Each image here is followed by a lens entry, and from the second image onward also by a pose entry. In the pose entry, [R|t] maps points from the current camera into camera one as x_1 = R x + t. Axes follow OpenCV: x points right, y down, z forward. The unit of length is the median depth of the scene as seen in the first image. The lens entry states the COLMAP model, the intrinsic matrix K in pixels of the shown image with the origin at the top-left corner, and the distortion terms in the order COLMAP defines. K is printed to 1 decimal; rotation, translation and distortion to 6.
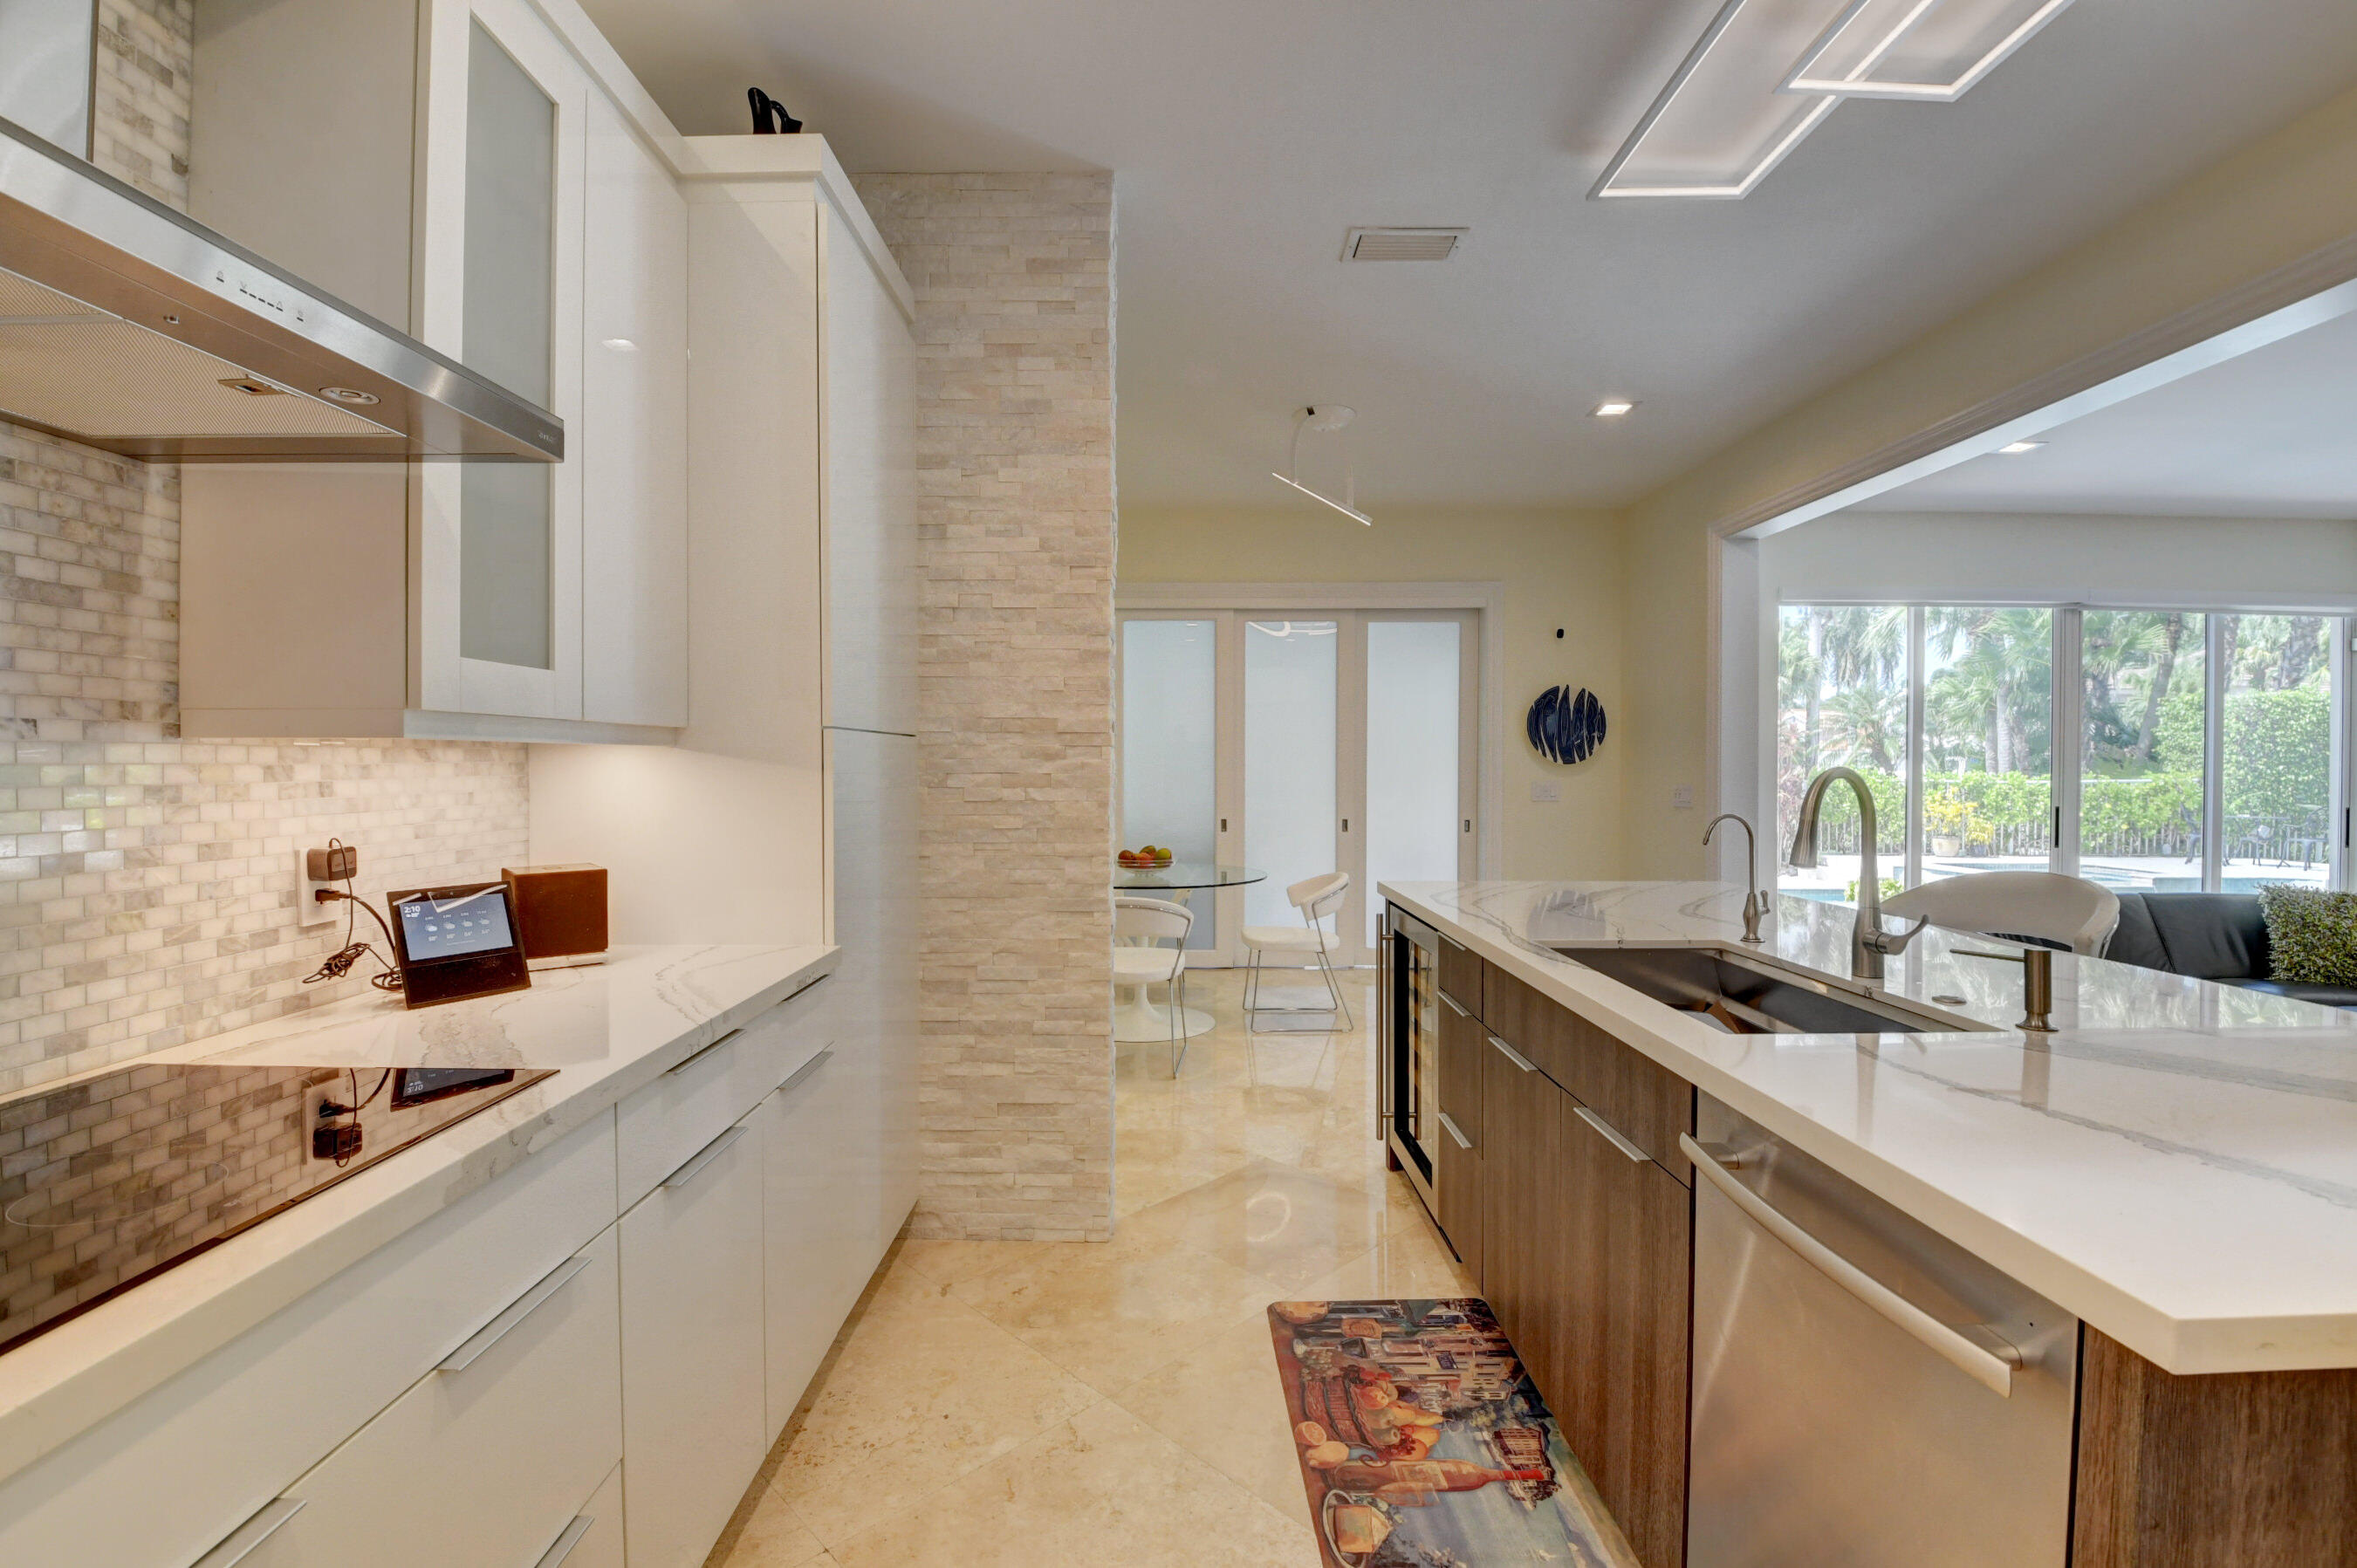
lens RADIAL K [[1055.6, 0, 1173.8], [0, 1055.6, 775.1], [0, 0, 1]] dist [0.020371, -0.022437]
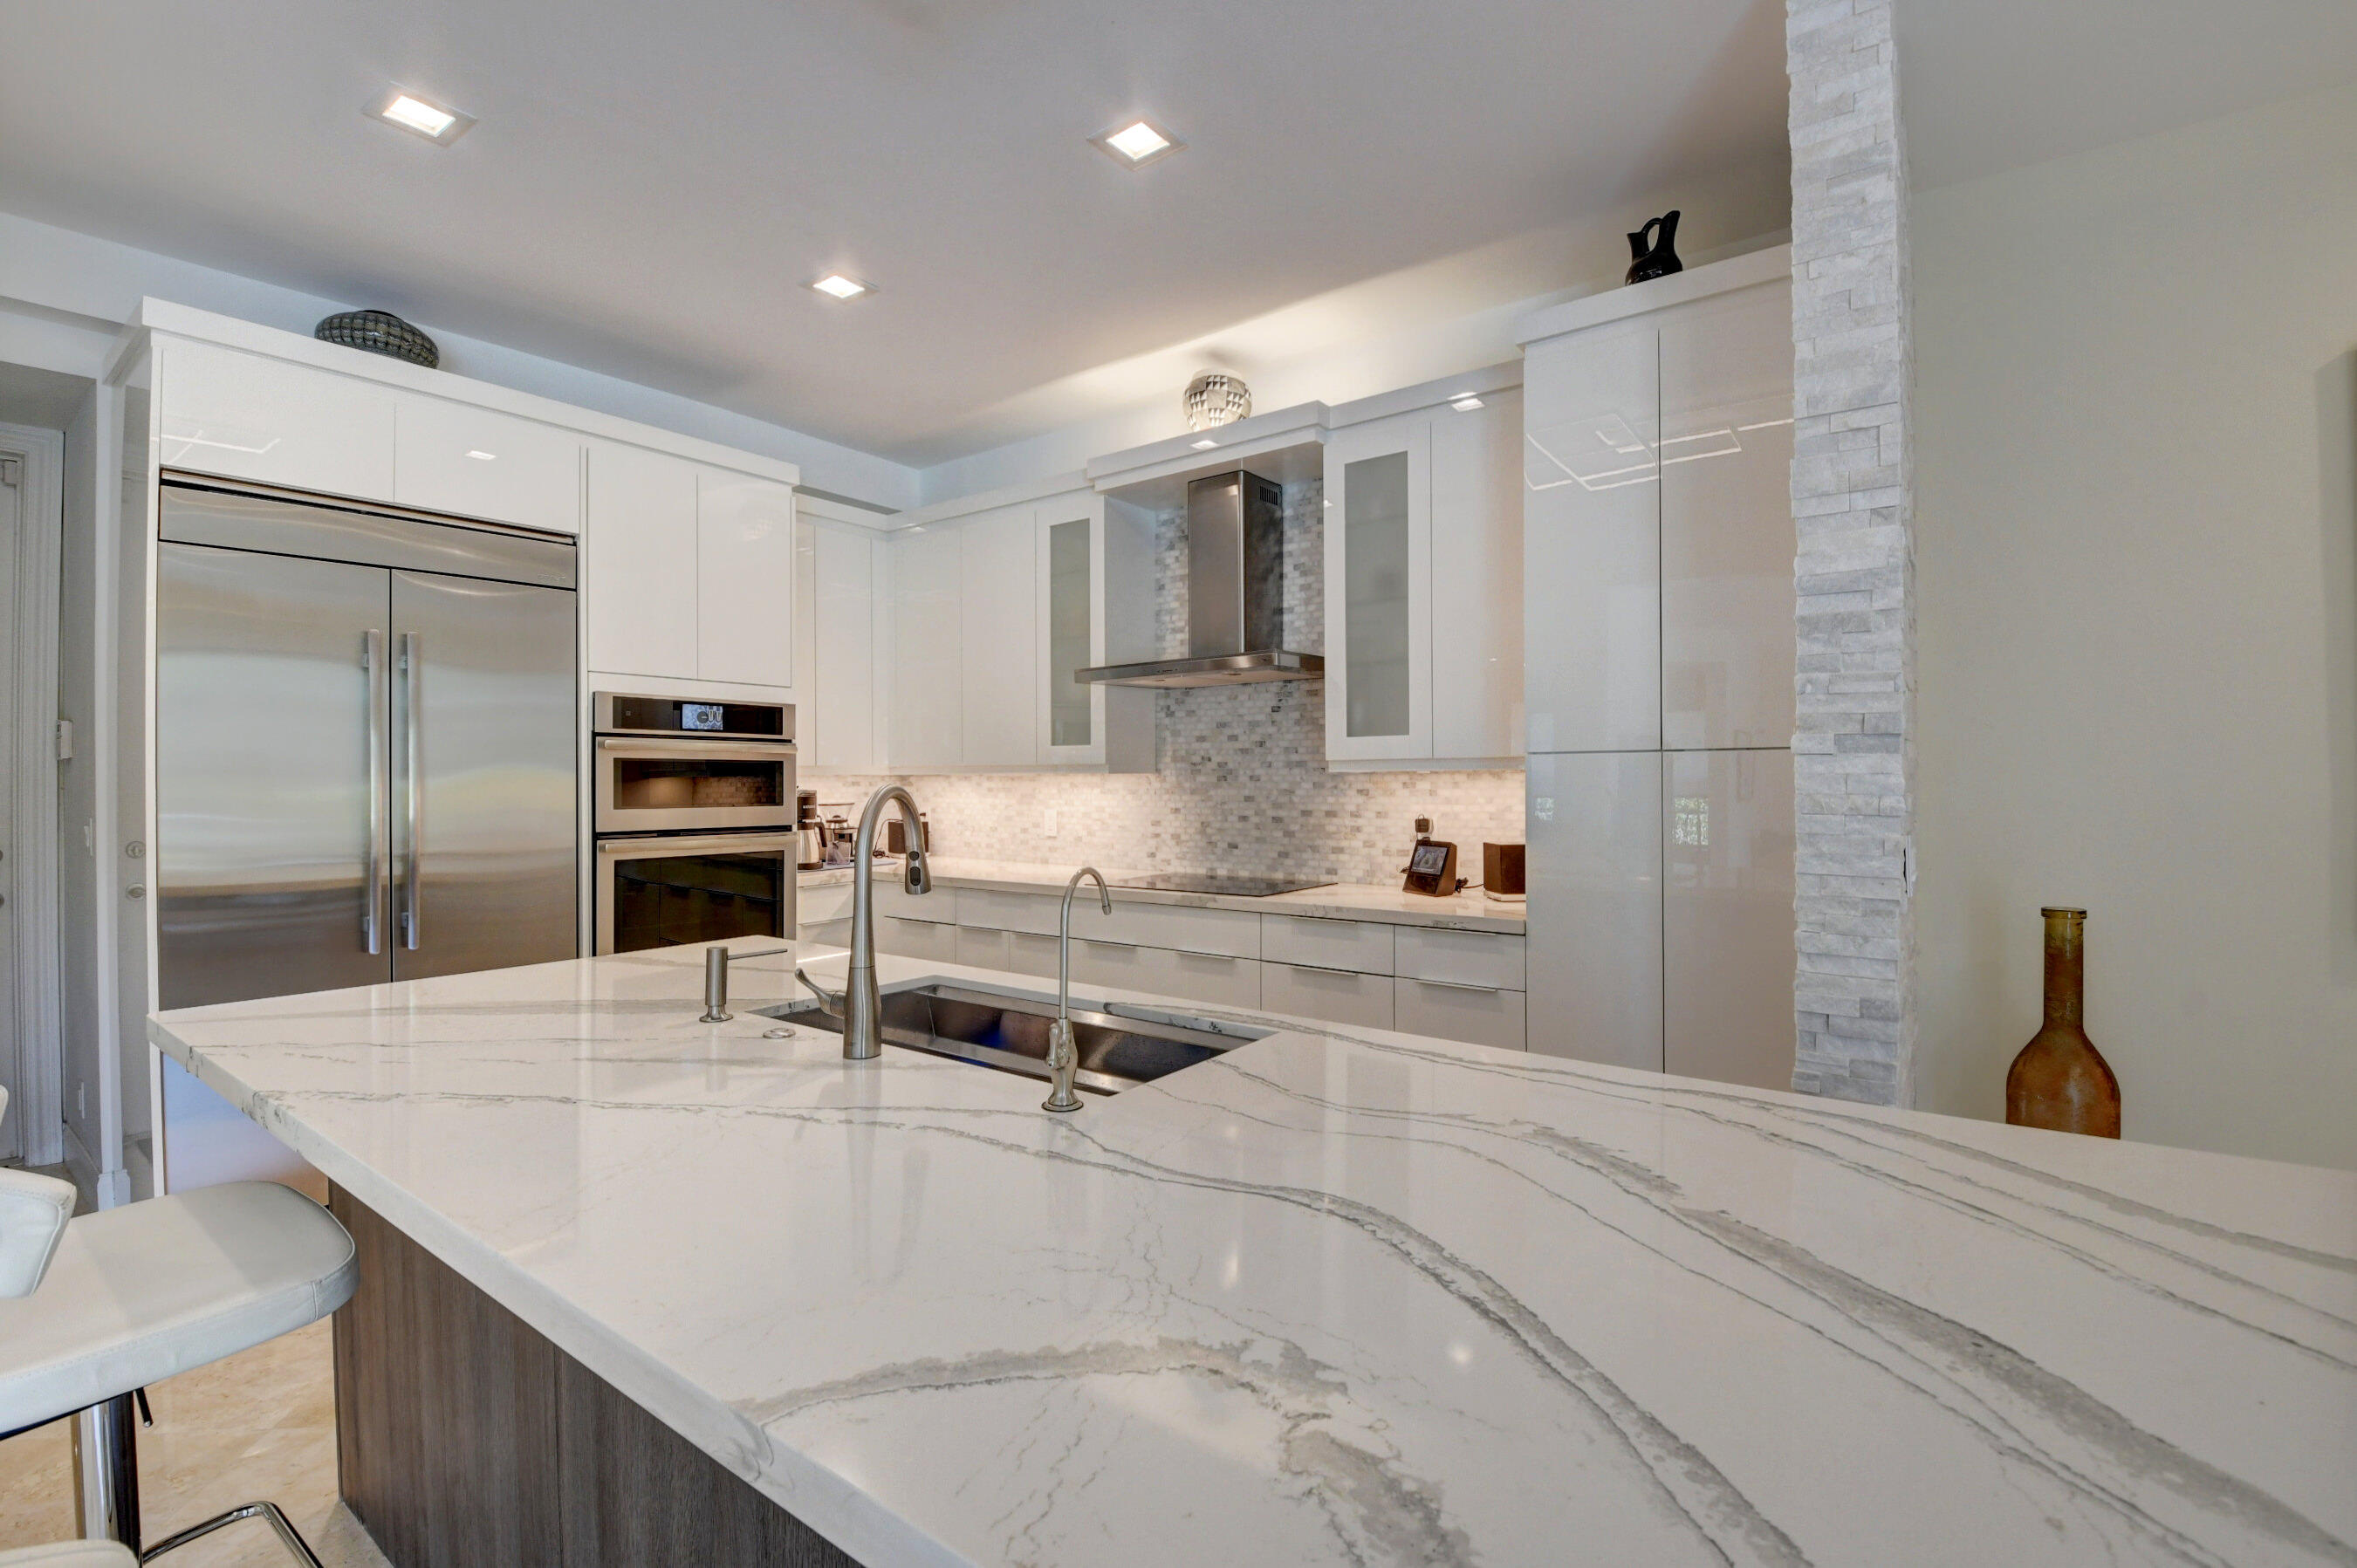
lens RADIAL K [[1040.1, 0, 1167.6], [0, 1040.1, 774.1], [0, 0, 1]] dist [0.004224, -0.017081]
pose [[-0.604548, -0.005964, -0.796546, 1.135124], [-0.006724, 0.999975, -0.002385, -0.014952], [0.796540, 0.003914, -0.604573, 1.655351]]
